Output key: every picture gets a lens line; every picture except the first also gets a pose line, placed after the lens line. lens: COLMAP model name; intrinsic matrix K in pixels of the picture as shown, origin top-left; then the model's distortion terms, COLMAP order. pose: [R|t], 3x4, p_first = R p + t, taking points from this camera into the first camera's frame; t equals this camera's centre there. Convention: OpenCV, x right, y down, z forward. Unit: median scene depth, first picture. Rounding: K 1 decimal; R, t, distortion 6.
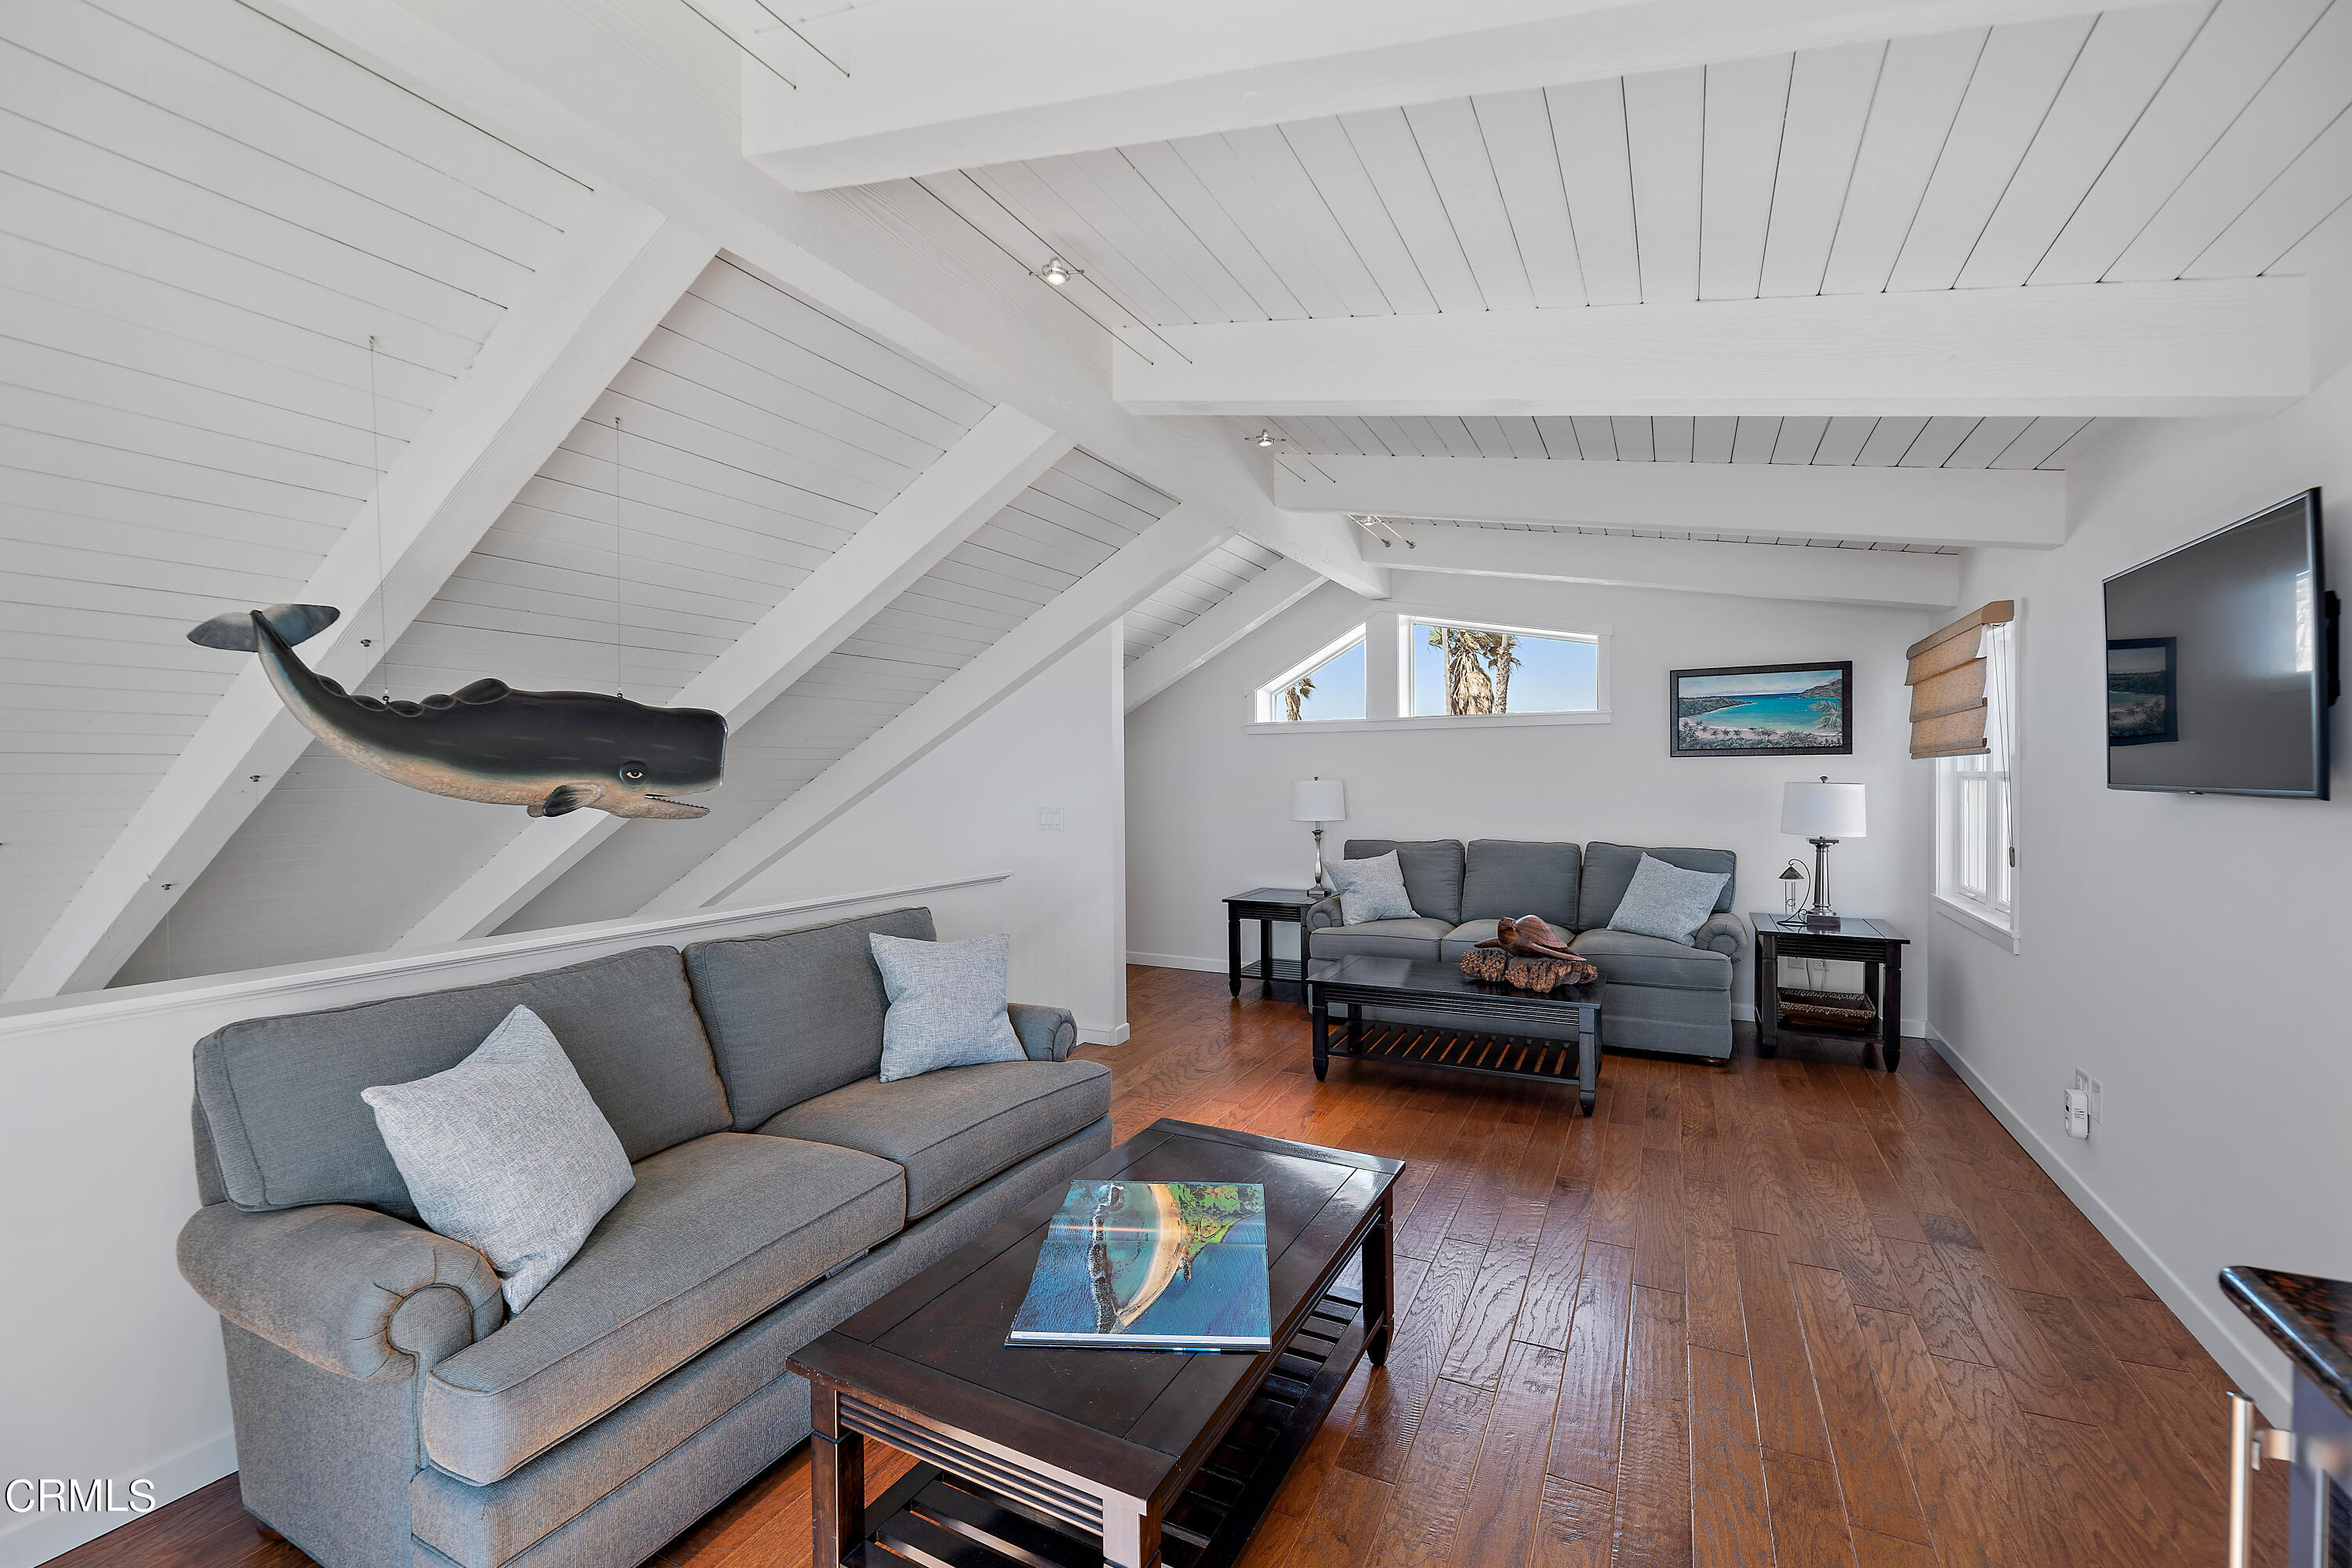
lens RADIAL K [[973.1, 0, 1170.6], [0, 973.1, 778.1], [0, 0, 1]] dist [0.003341, -0.003210]
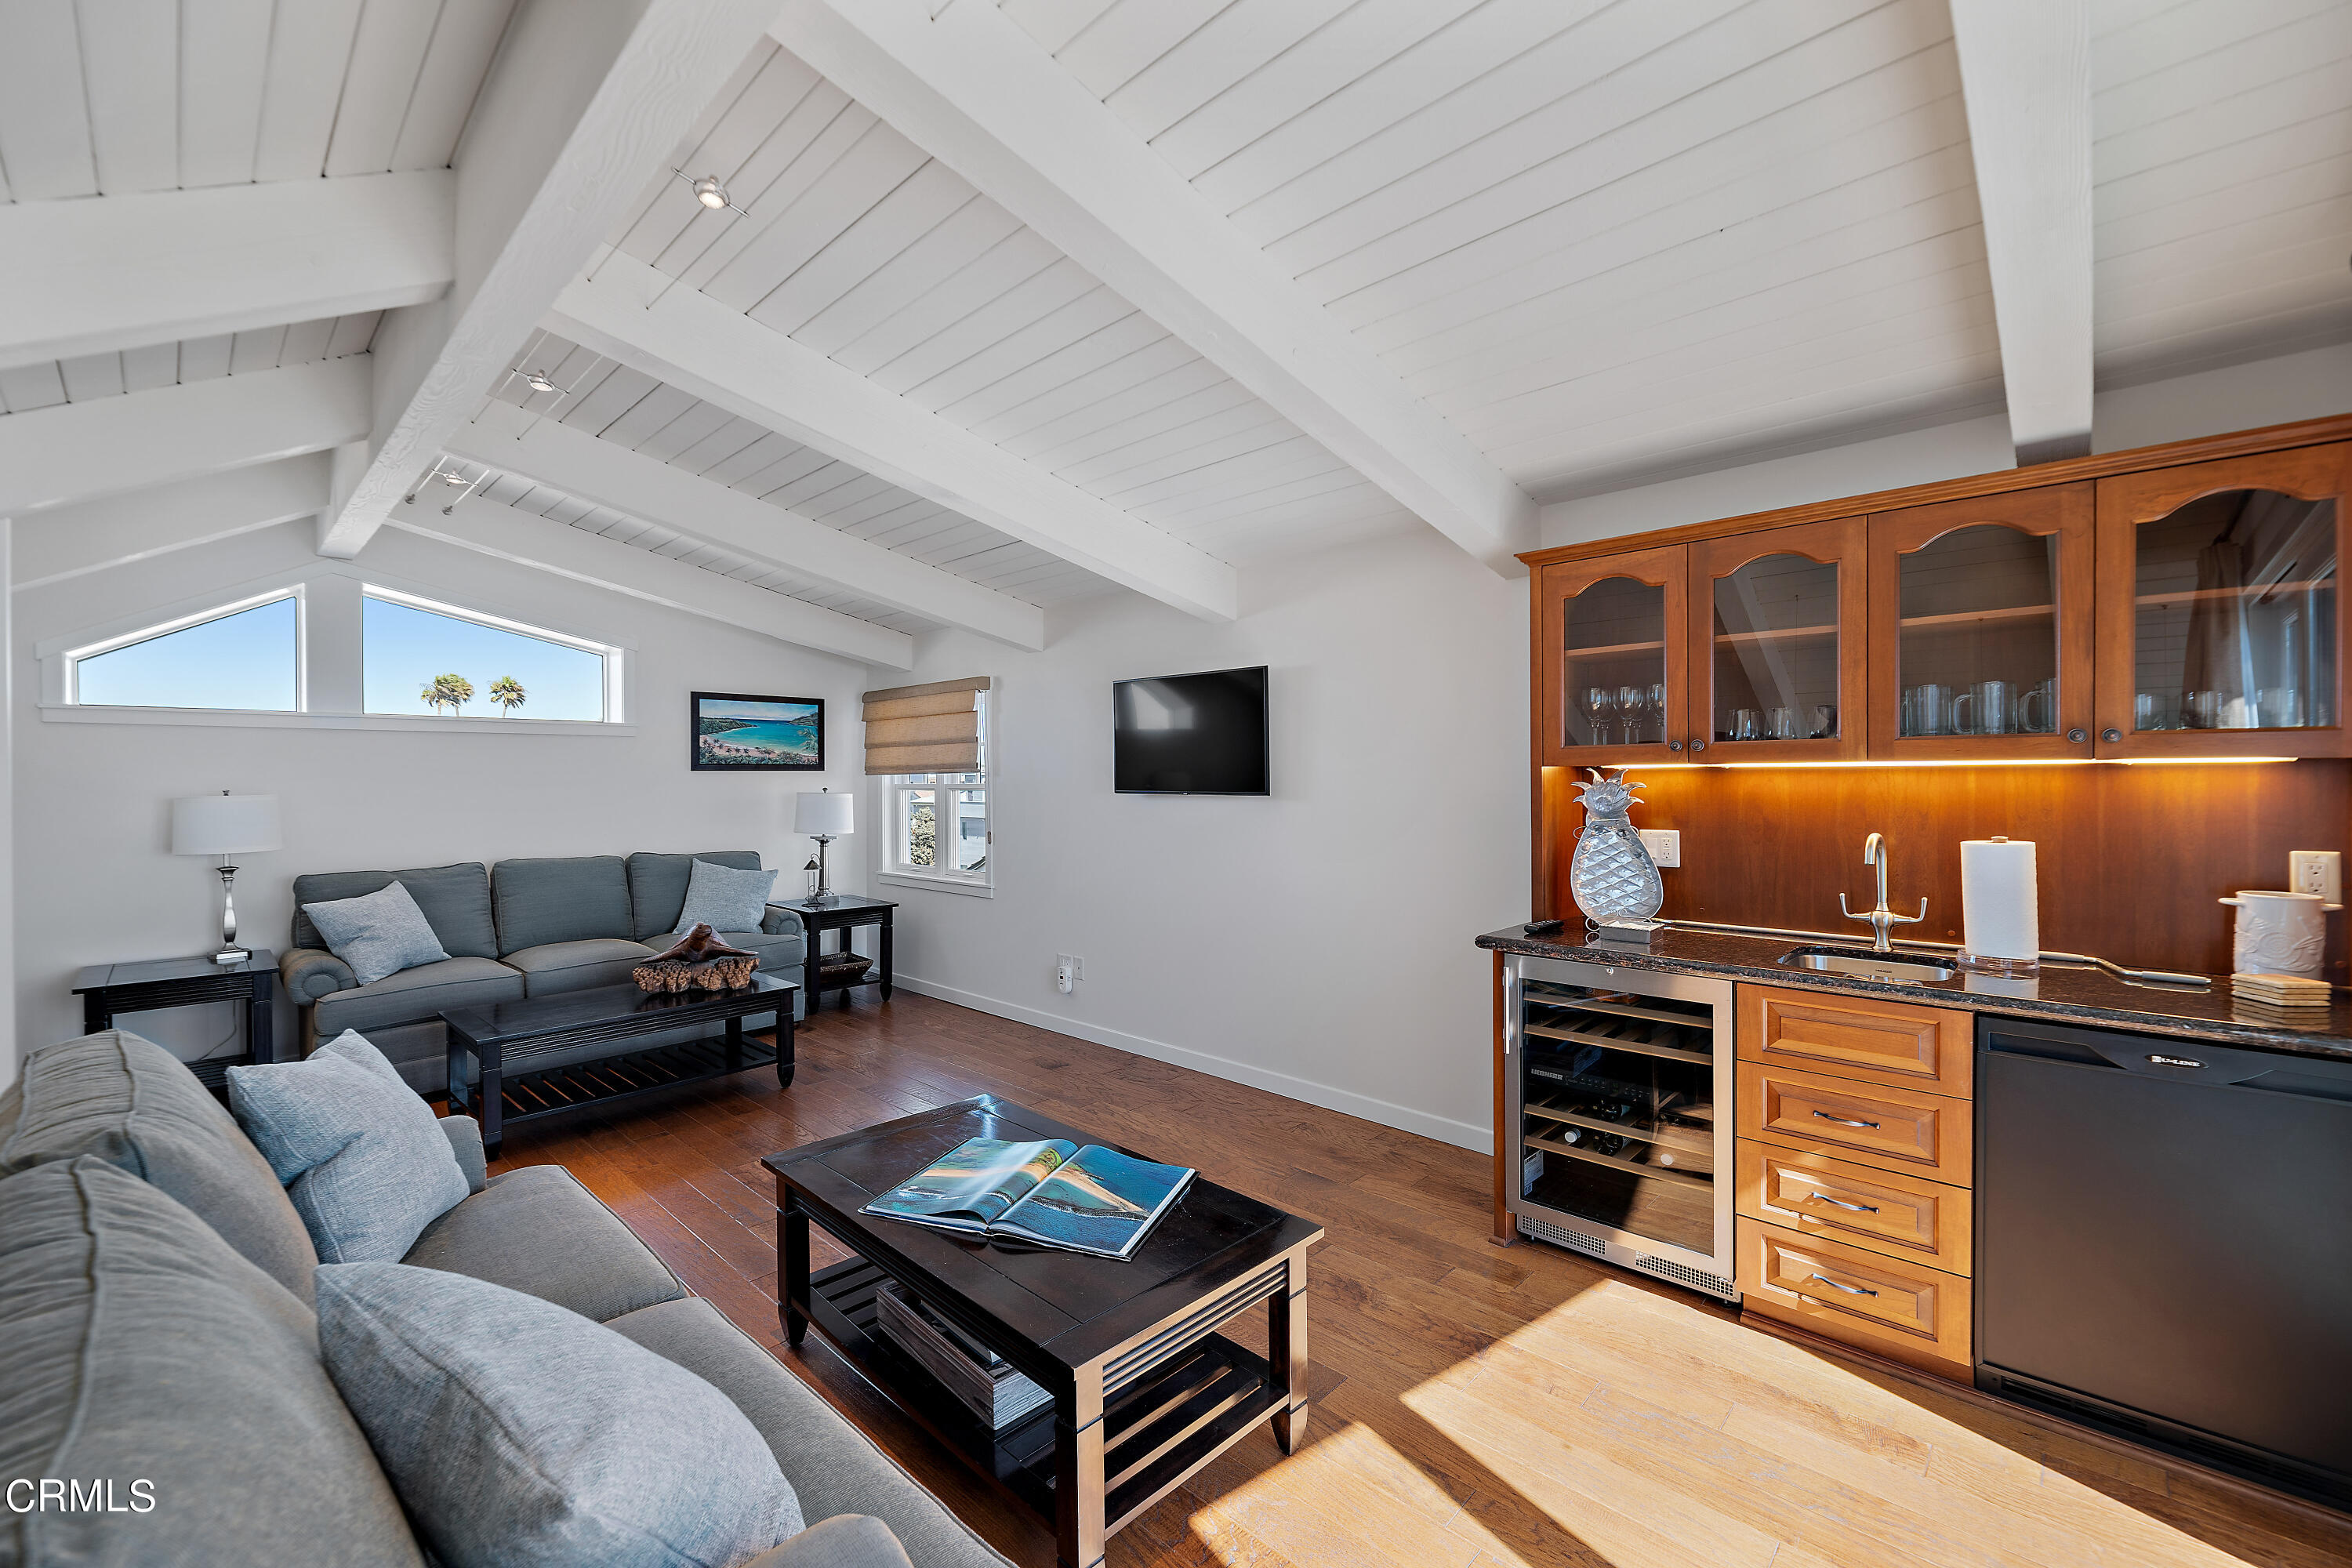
lens RADIAL K [[973.1, 0, 1170.6], [0, 973.1, 778.1], [0, 0, 1]] dist [0.003341, -0.003210]
pose [[0.276781, 0.008533, 0.960895, -0.420691], [0.005929, 0.999926, -0.010587, 0.001411], [-0.960915, 0.008628, 0.276710, 0.198188]]
